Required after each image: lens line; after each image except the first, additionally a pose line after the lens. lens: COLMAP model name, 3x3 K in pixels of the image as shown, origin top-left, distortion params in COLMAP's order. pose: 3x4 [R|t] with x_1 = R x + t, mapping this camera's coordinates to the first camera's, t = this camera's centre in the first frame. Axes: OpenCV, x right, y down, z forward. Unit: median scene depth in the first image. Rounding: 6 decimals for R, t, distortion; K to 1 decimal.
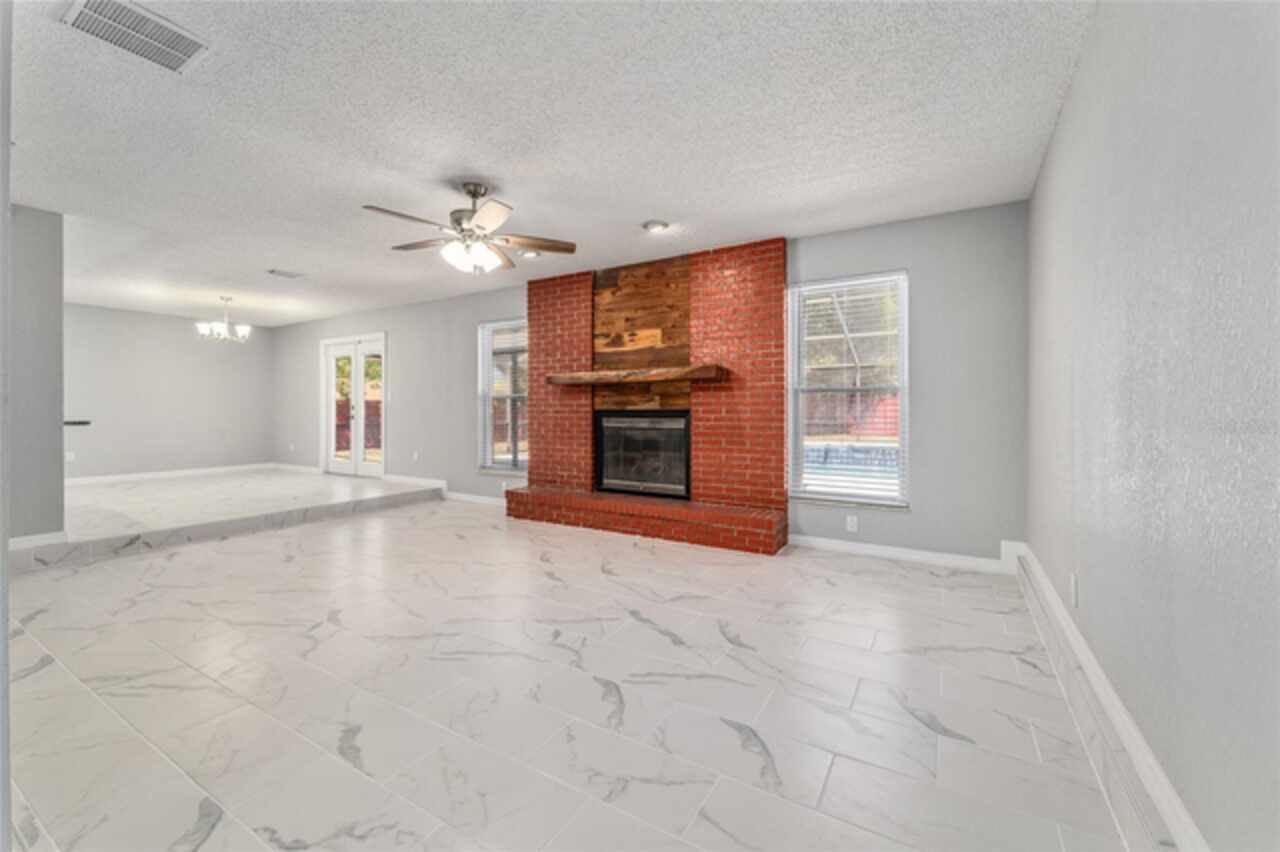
lens RADIAL K [[507.9, 0, 632.7], [0, 507.9, 415.1], [0, 0, 1]] dist [0.005143, -0.000703]
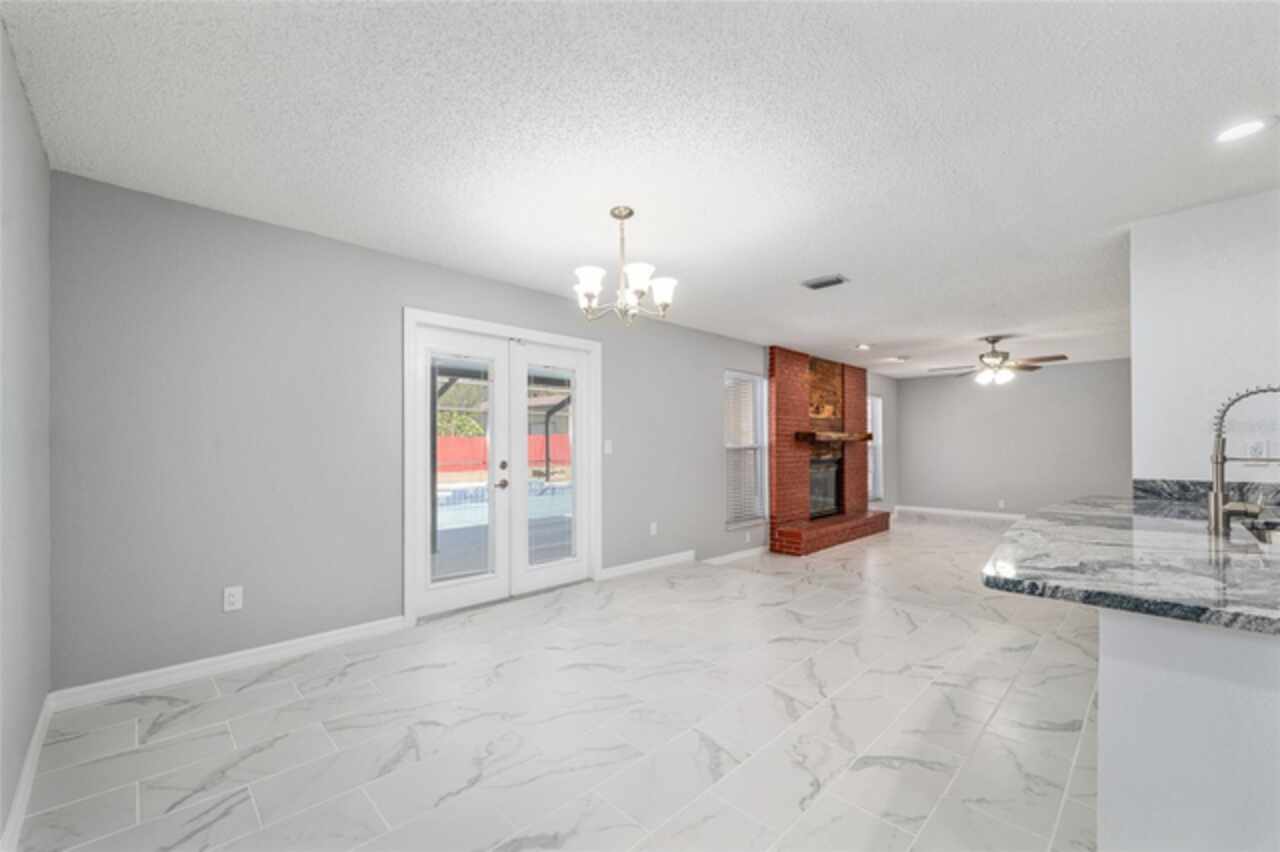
lens RADIAL K [[507.9, 0, 646.9], [0, 507.9, 449.4], [0, 0, 1]] dist [0.005143, -0.000703]
pose [[0.243981, -0.001823, 0.969778, -1.573875], [0.006955, 0.999976, 0.000130, -0.044201], [-0.969755, 0.006713, 0.243988, 1.170324]]
